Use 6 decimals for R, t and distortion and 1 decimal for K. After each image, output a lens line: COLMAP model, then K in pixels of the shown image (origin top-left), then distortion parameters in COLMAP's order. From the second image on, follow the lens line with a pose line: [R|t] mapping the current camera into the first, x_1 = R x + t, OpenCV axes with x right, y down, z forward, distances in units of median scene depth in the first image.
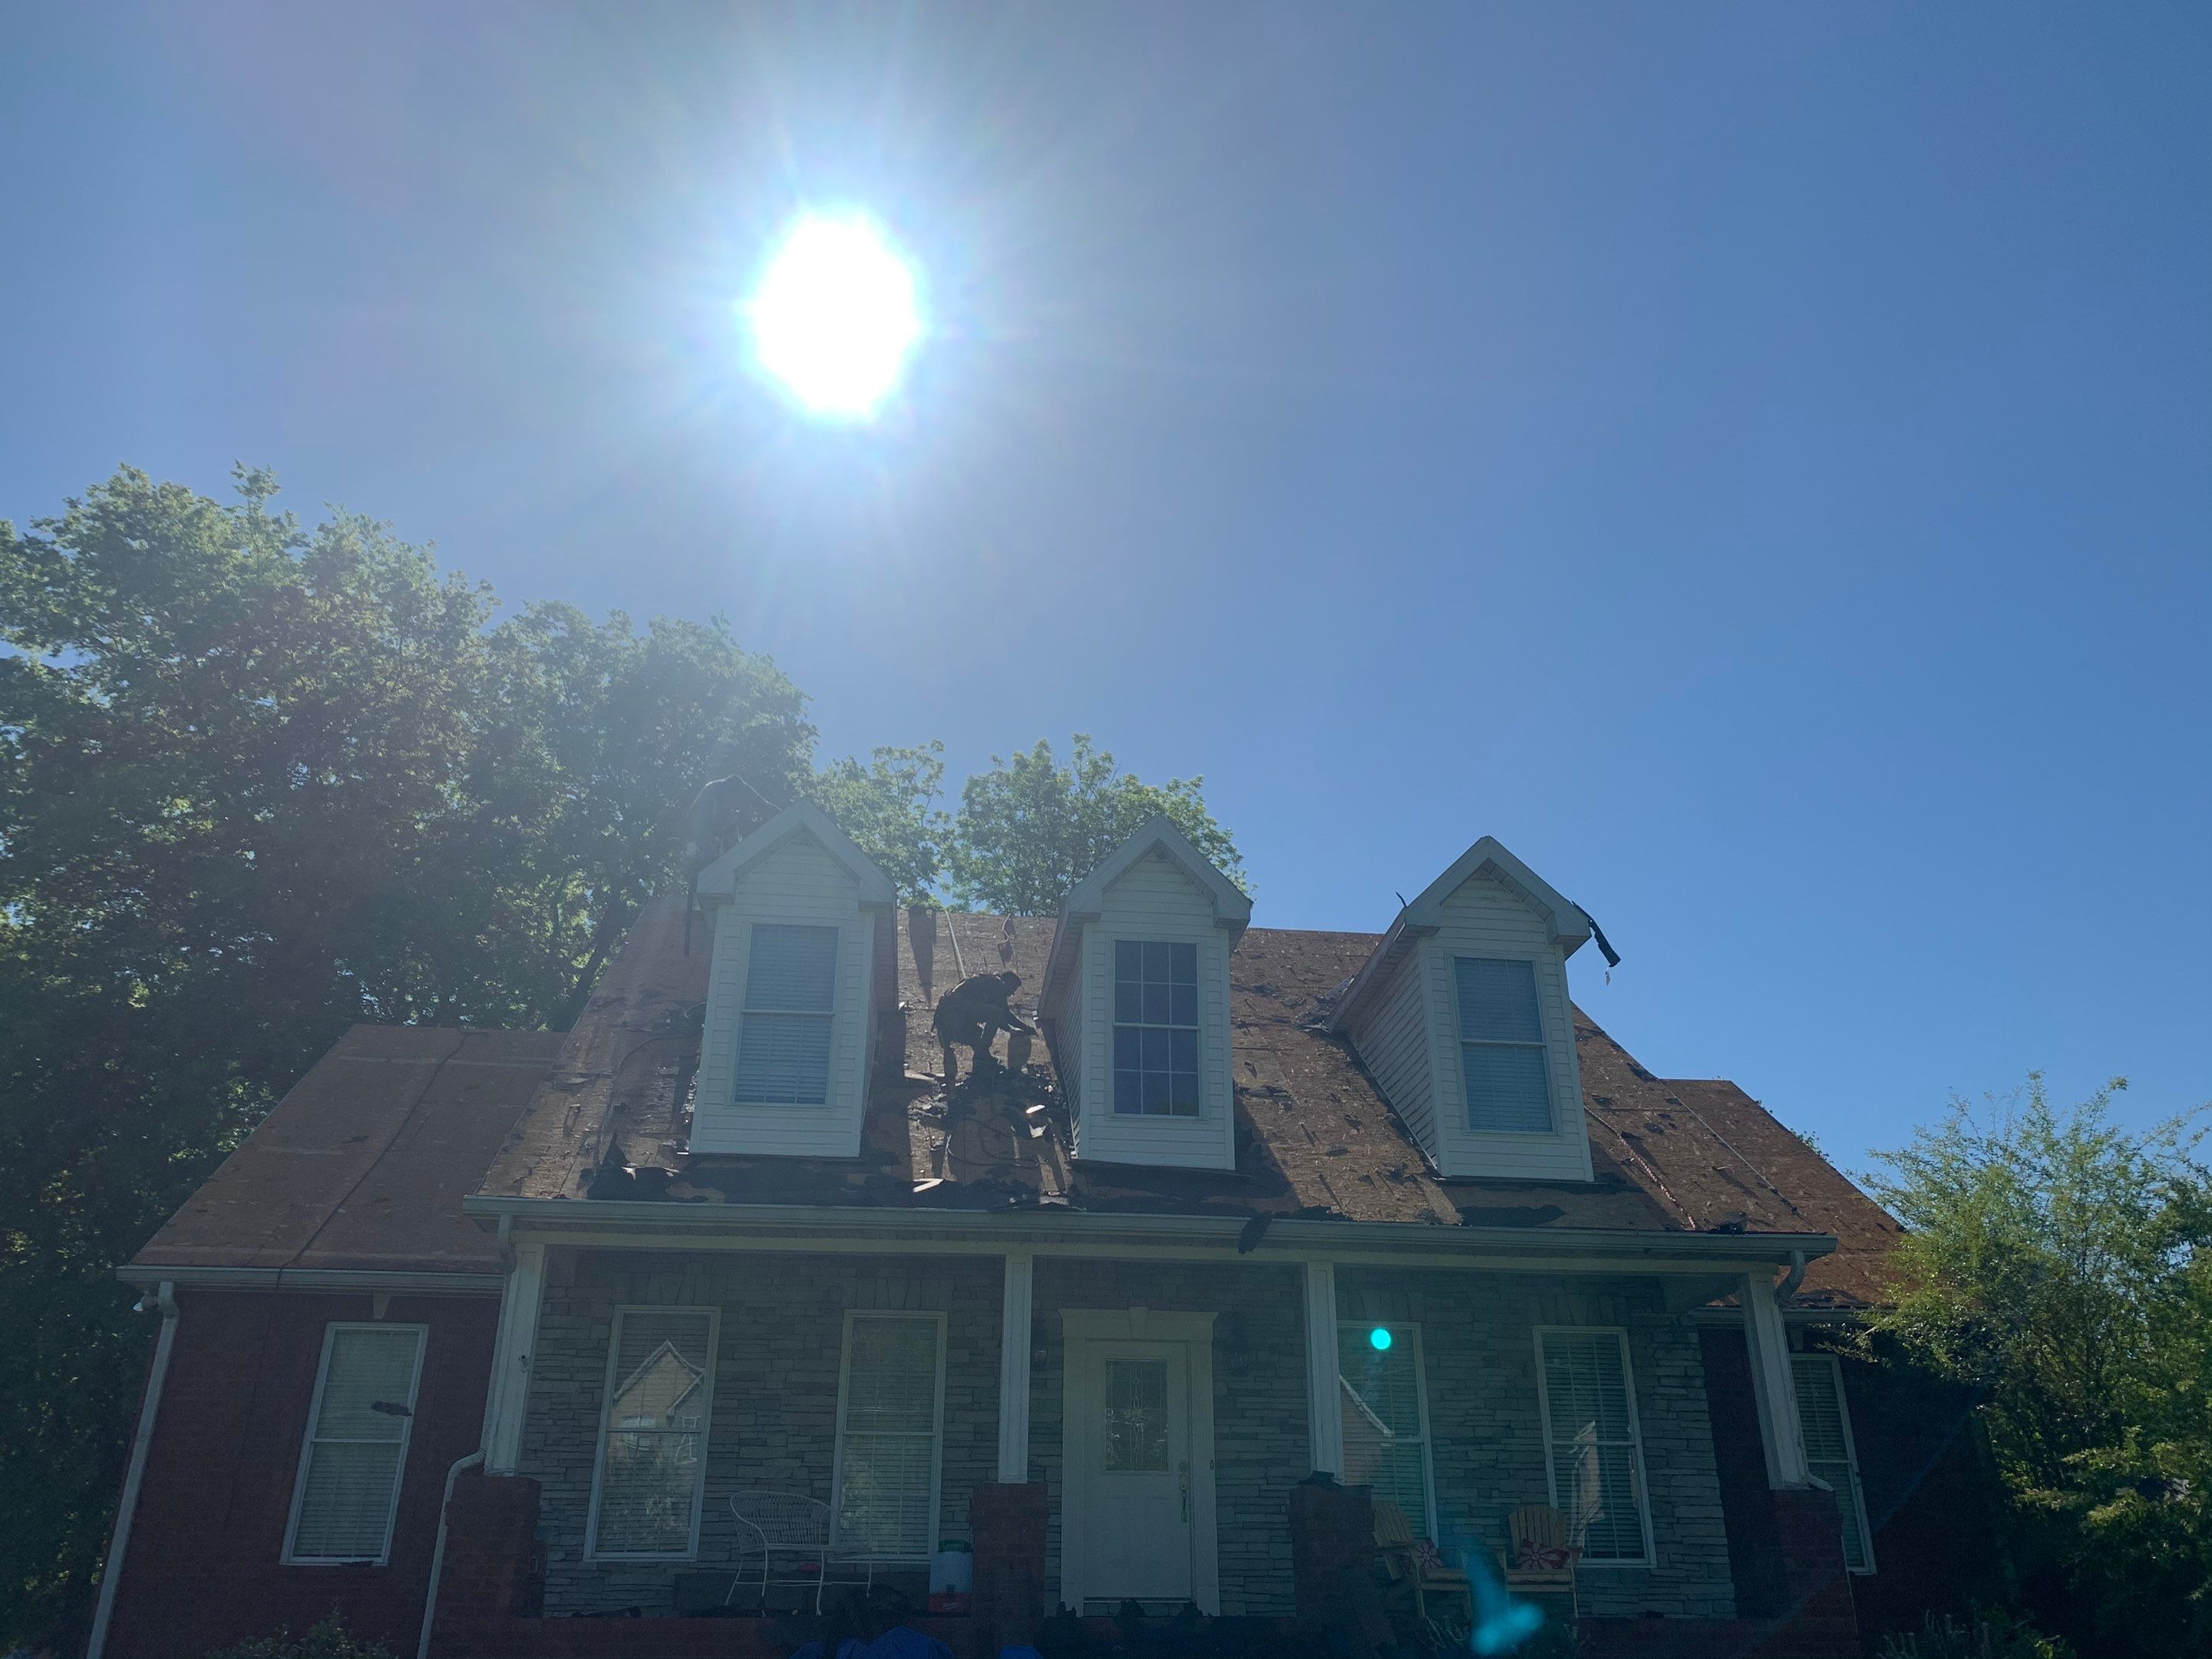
lens RADIAL K [[1689.5, 0, 1095.3], [0, 1689.5, 831.1], [0, 0, 1]] dist [0.088975, -0.146806]
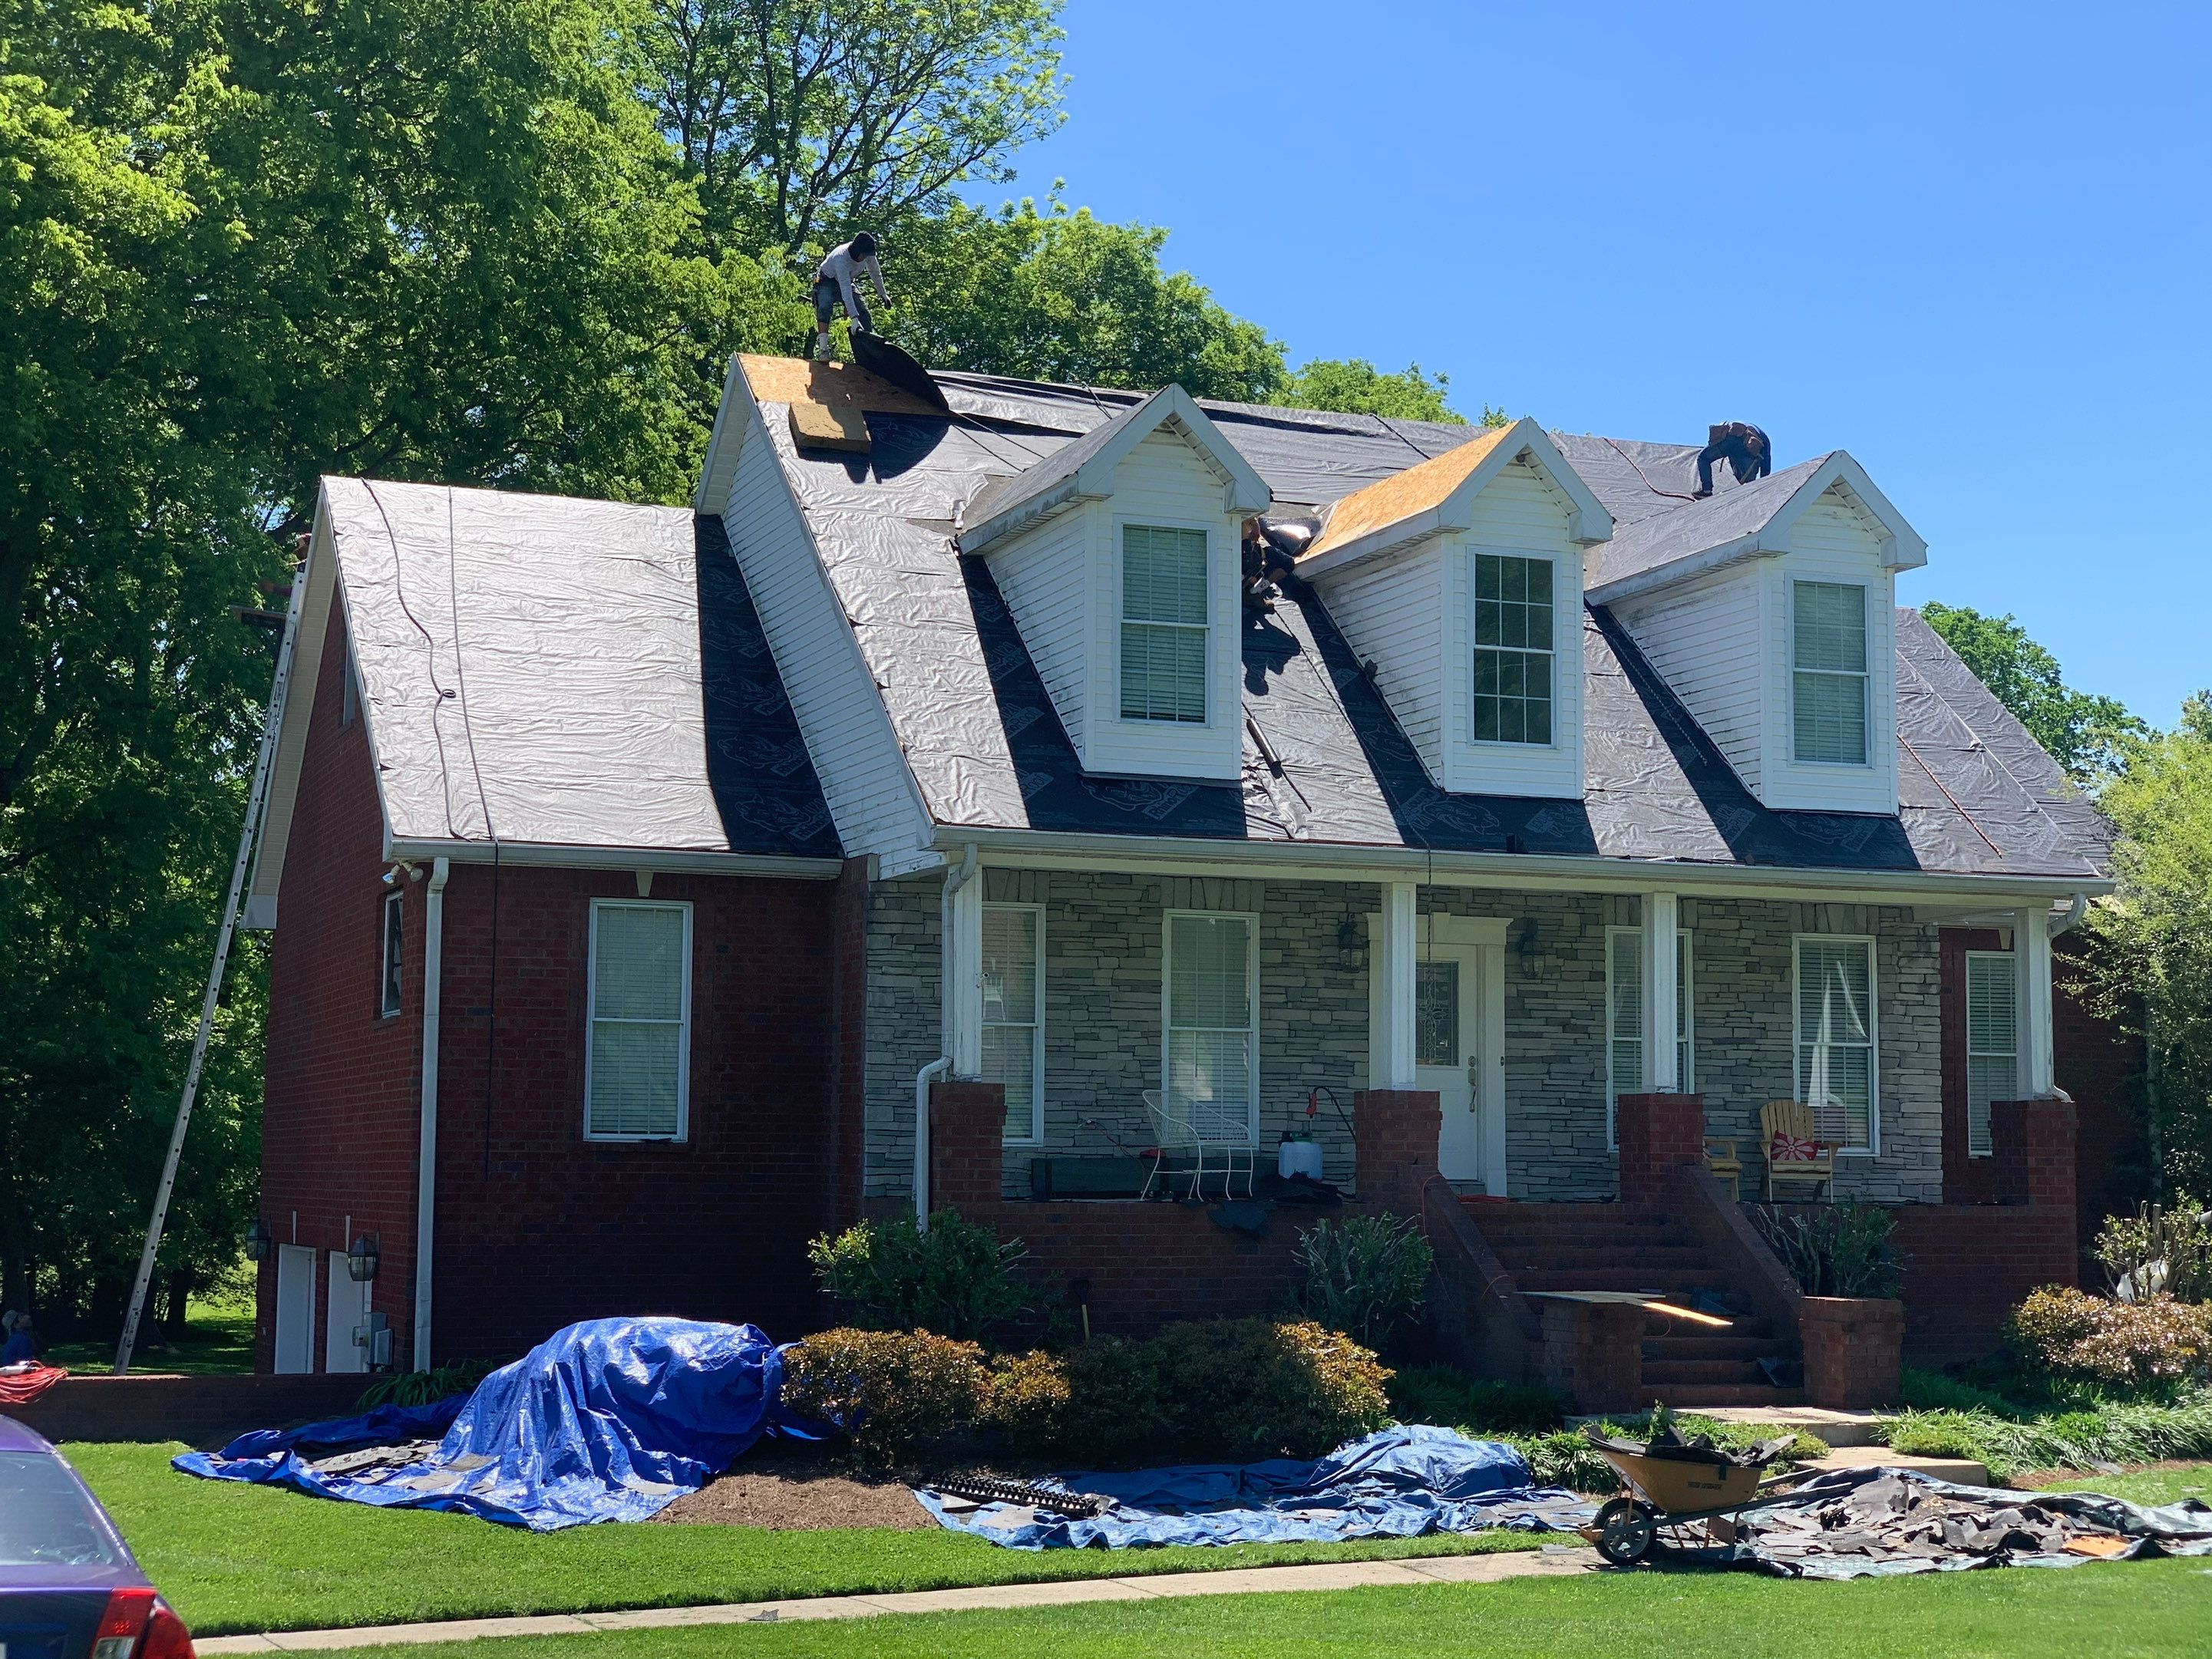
lens RADIAL K [[3309.8, 0, 1115.4], [0, 3309.8, 841.6], [0, 0, 1]] dist [0.076779, 0.000000]
pose [[0.967185, 0.030434, 0.252245, -0.657683], [-0.115051, 0.937642, 0.328010, -0.375439], [-0.226533, -0.346267, 0.910375, -0.706368]]
